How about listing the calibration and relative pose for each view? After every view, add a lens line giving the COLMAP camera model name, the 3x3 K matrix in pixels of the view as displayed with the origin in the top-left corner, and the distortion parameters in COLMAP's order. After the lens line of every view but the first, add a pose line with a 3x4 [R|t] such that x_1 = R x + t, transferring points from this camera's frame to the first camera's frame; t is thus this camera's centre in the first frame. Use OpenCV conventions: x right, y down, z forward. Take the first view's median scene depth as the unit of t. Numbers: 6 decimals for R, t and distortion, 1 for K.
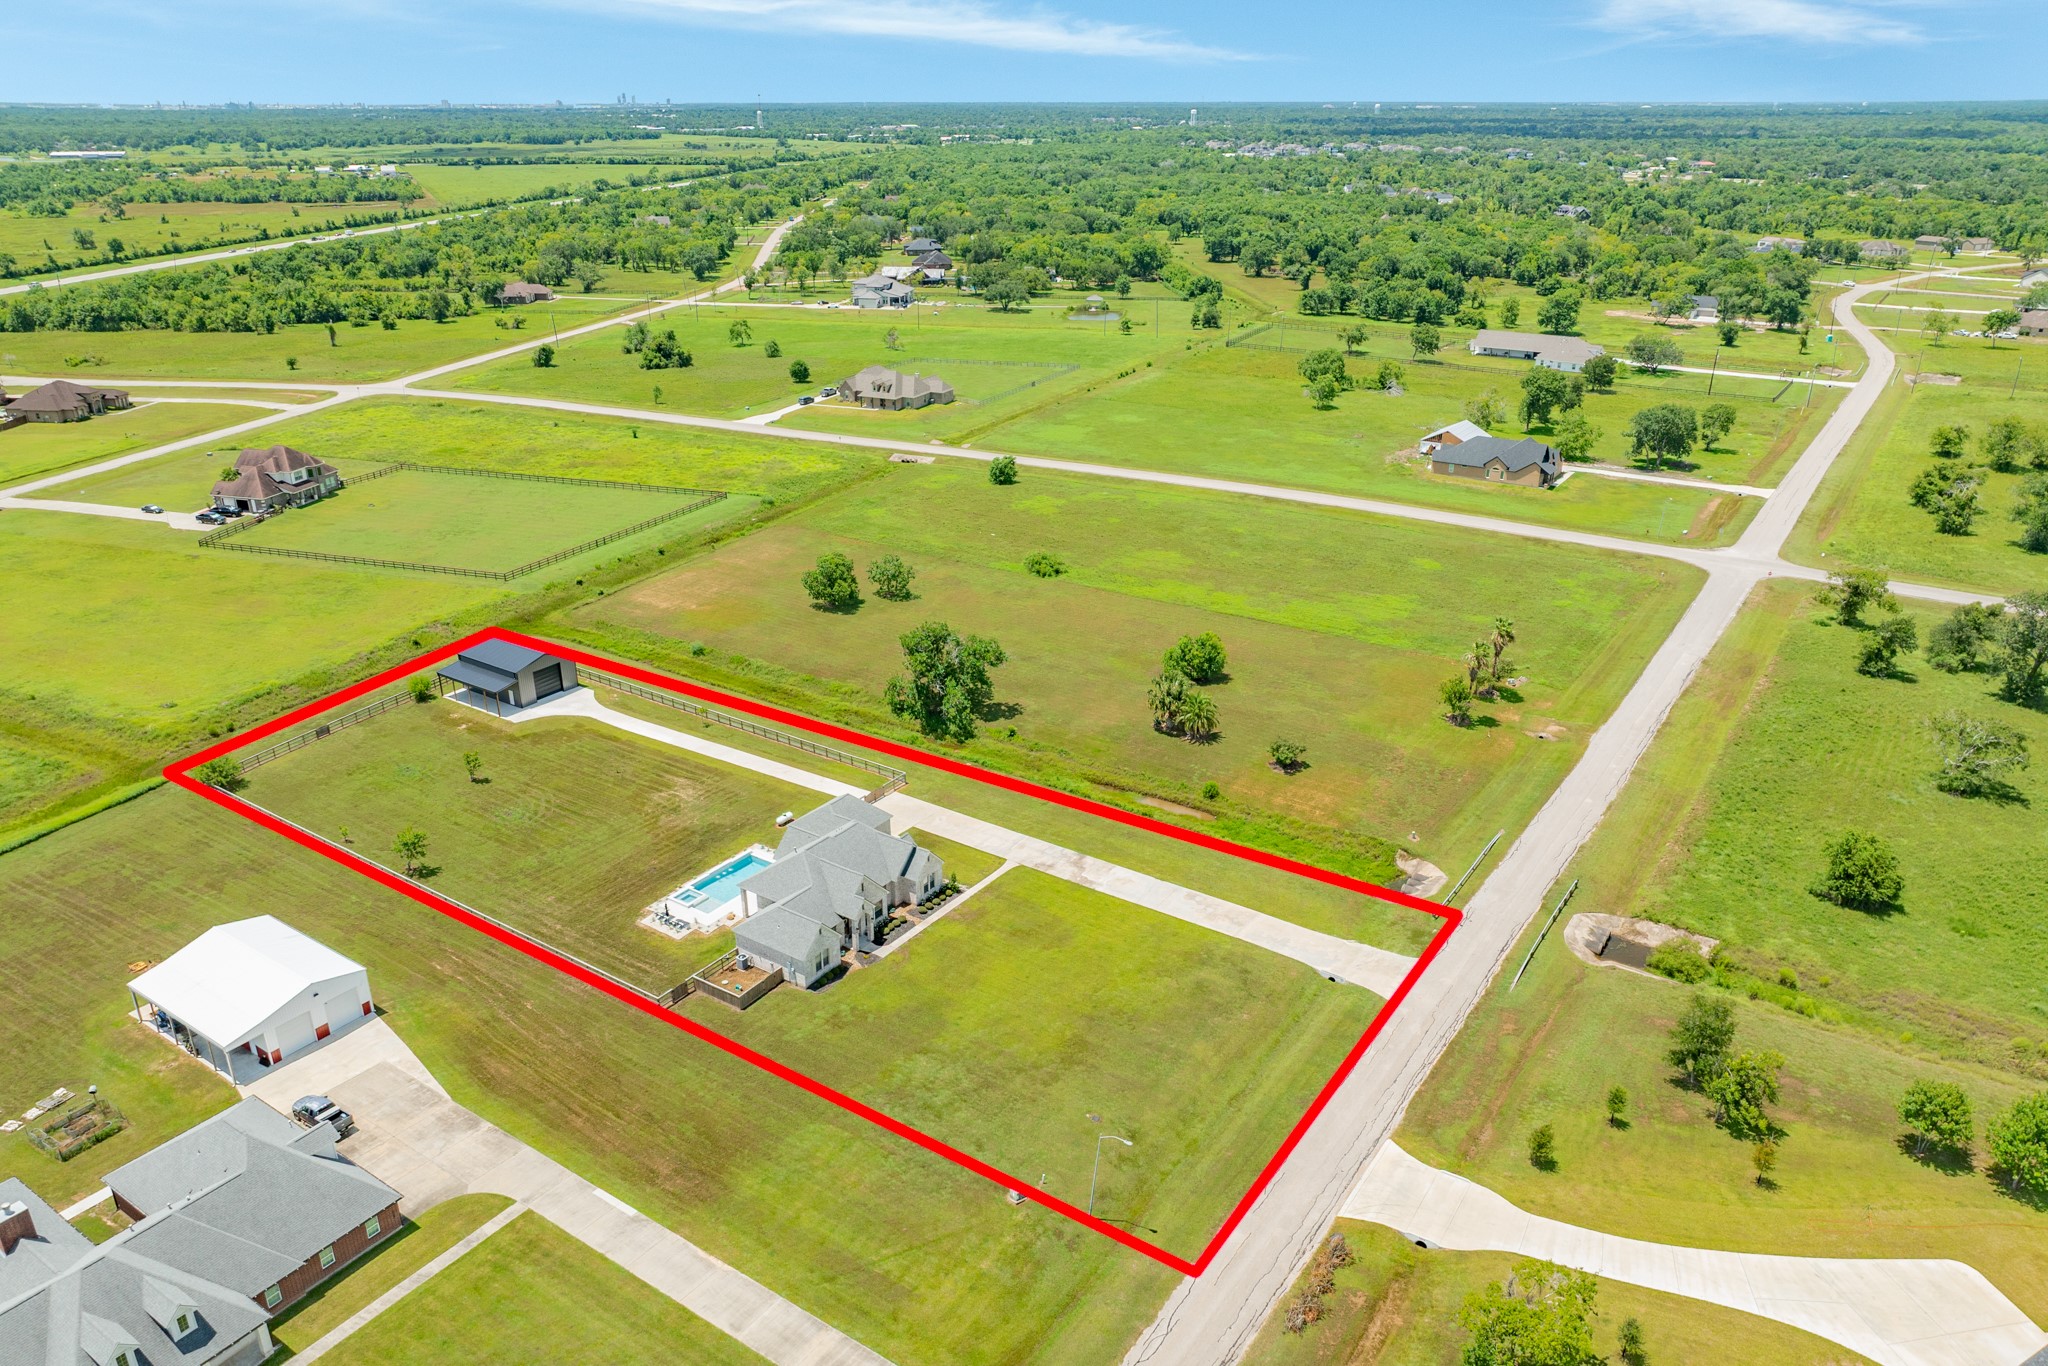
lens RADIAL K [[1440.9, 0, 1022.5], [0, 1440.9, 643.4], [0, 0, 1]] dist [-0.001221, -0.007393]
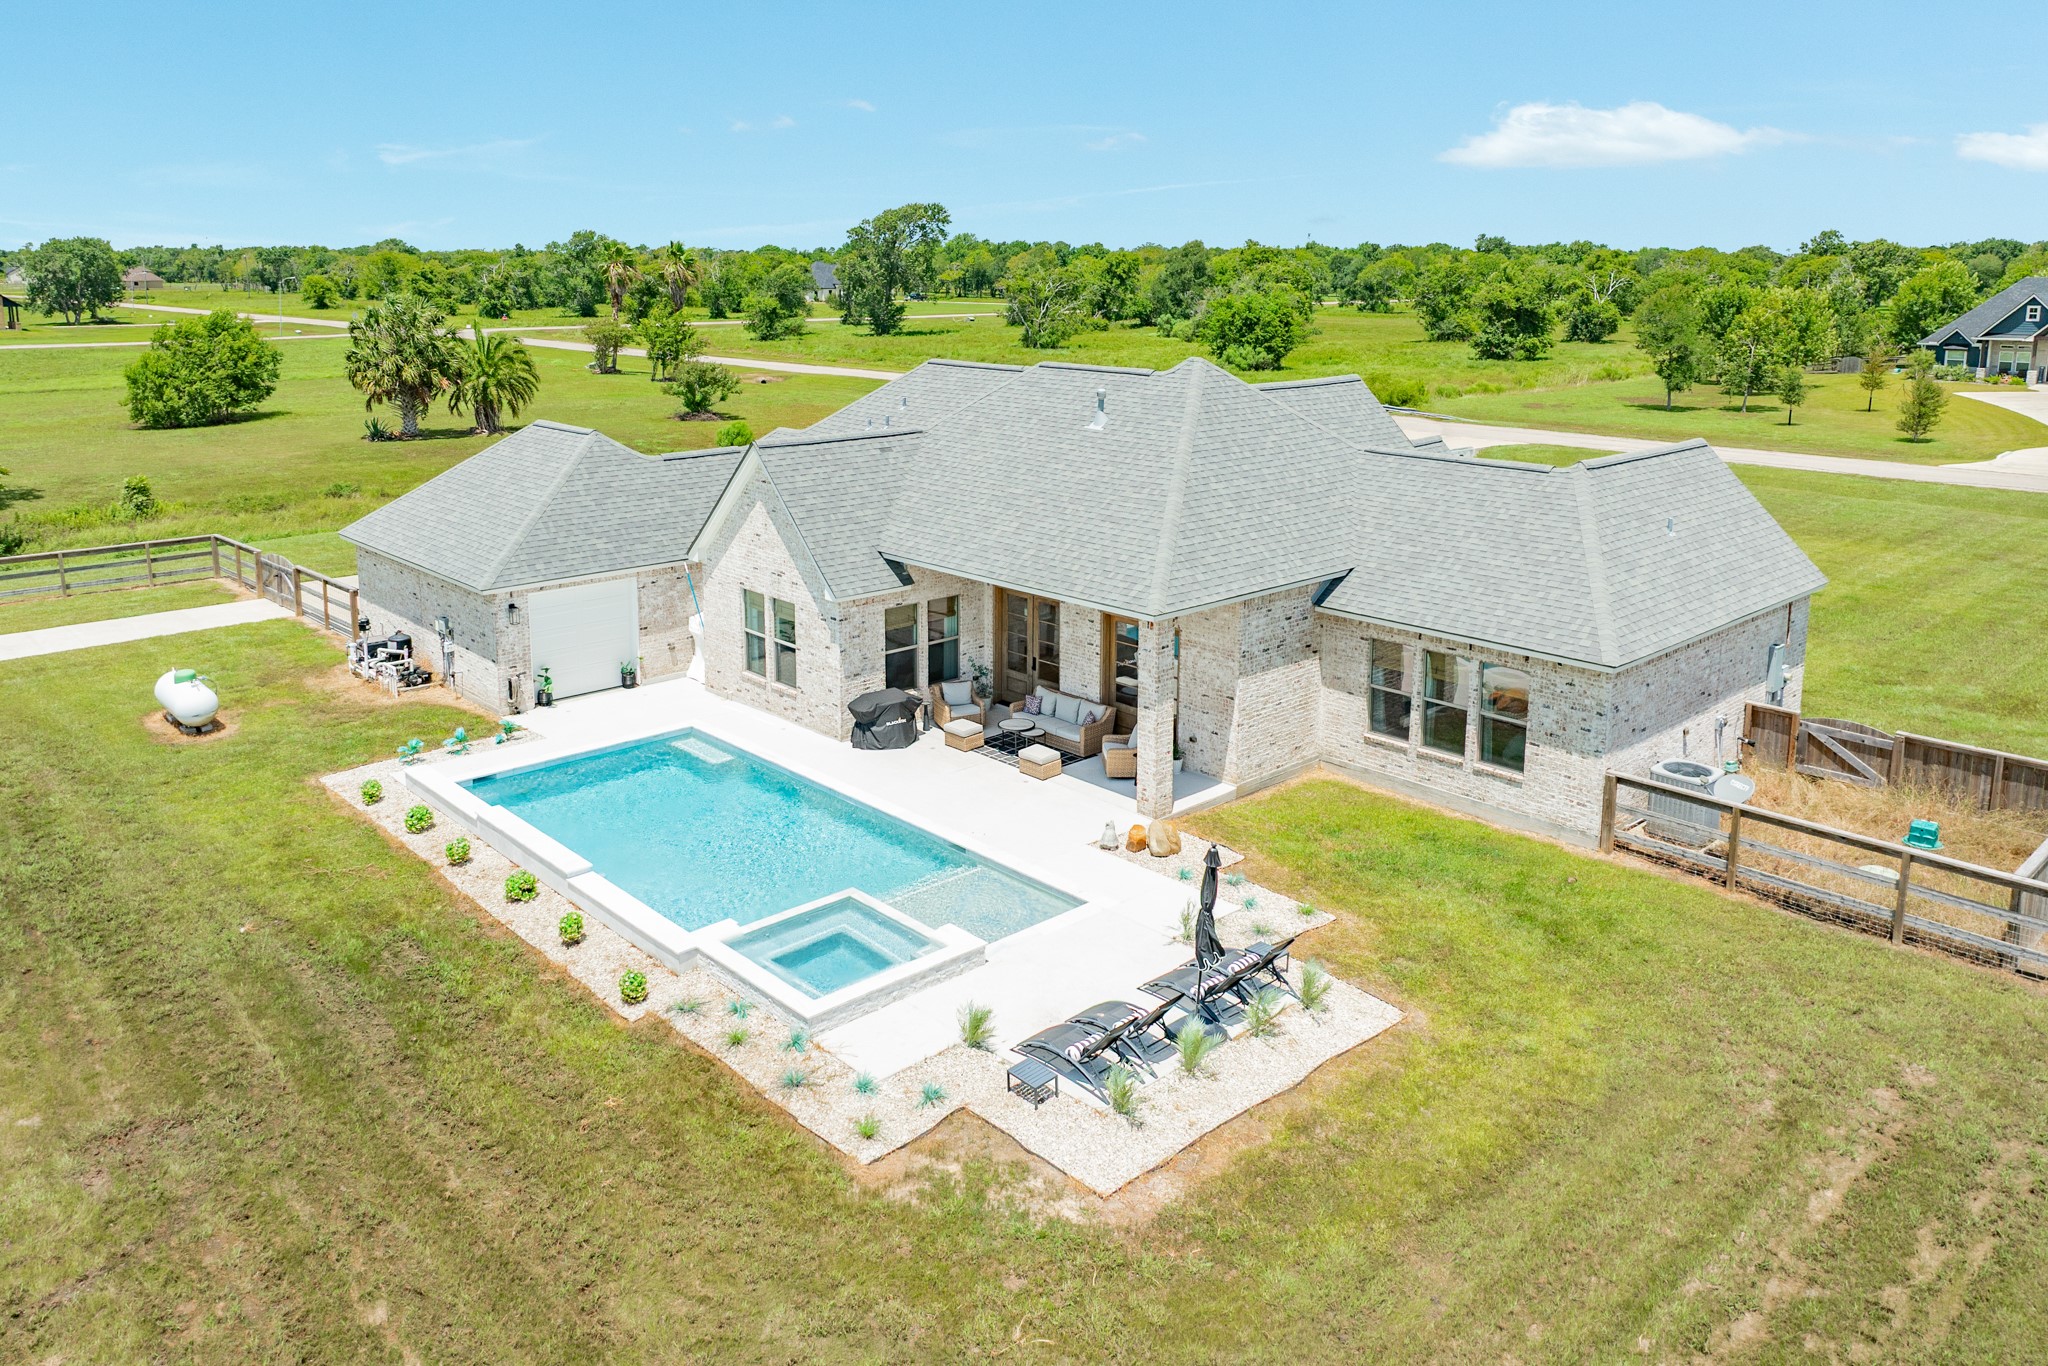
lens RADIAL K [[1466.7, 0, 982.6], [0, 1466.7, 614.4], [0, 0, 1]] dist [-0.005203, -0.002018]
pose [[0.234366, -0.219523, 0.947039, -0.280665], [0.338171, 0.931740, 0.132289, 0.107678], [-0.911435, 0.289257, 0.292604, 0.755997]]
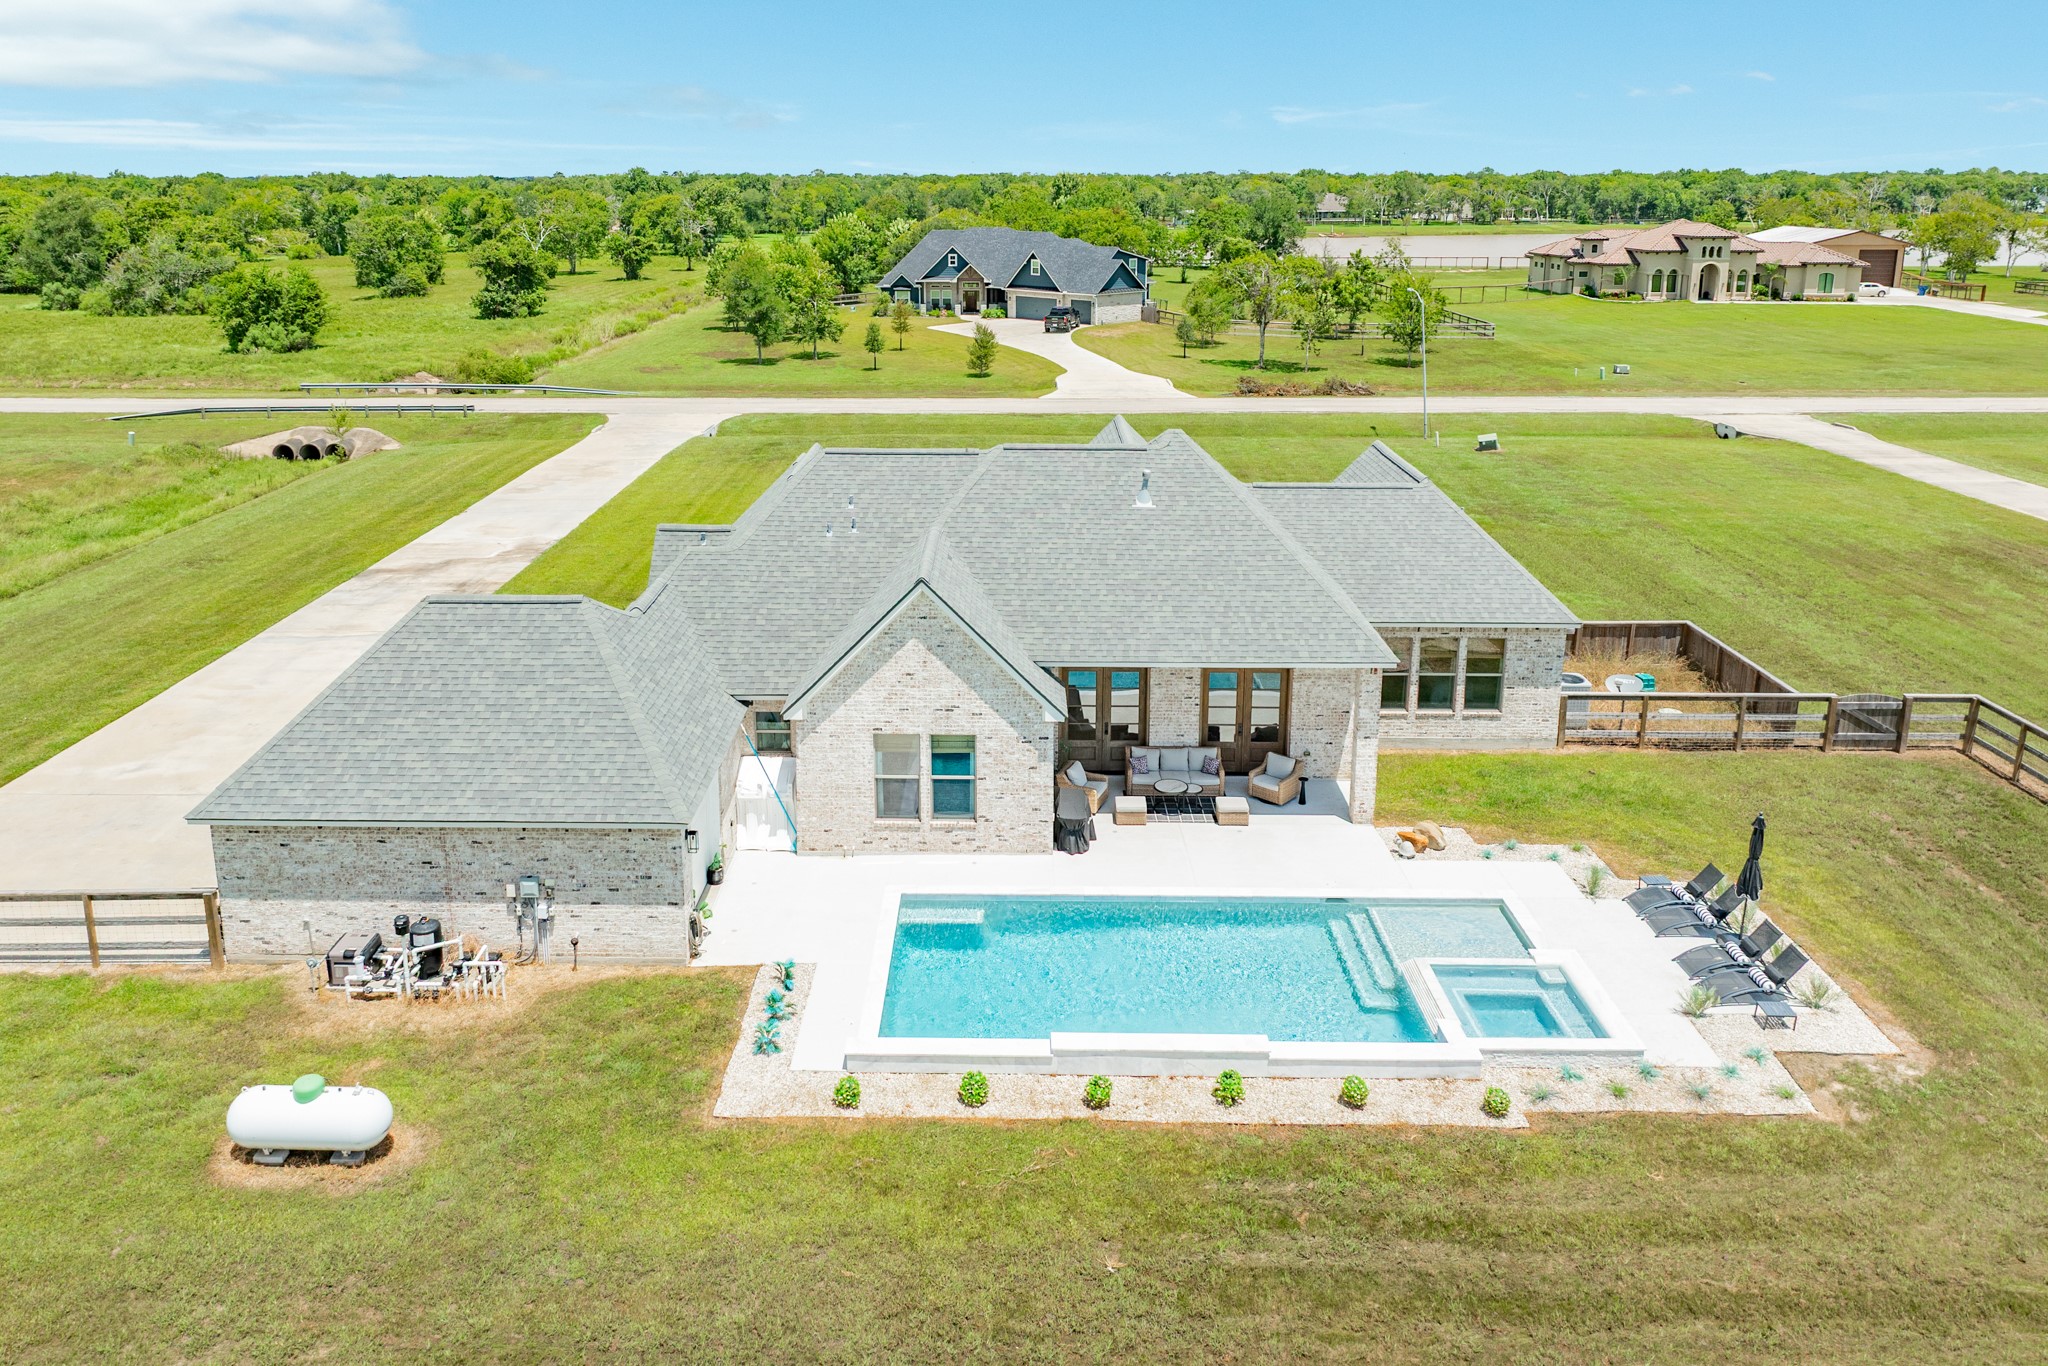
lens RADIAL K [[1440.9, 0, 1022.5], [0, 1440.9, 643.4], [0, 0, 1]] dist [-0.001221, -0.007393]
pose [[-0.560837, -0.245812, 0.790594, -0.254315], [0.293073, 0.834136, 0.467253, 0.044472], [-0.774319, 0.493754, -0.395774, 0.870749]]
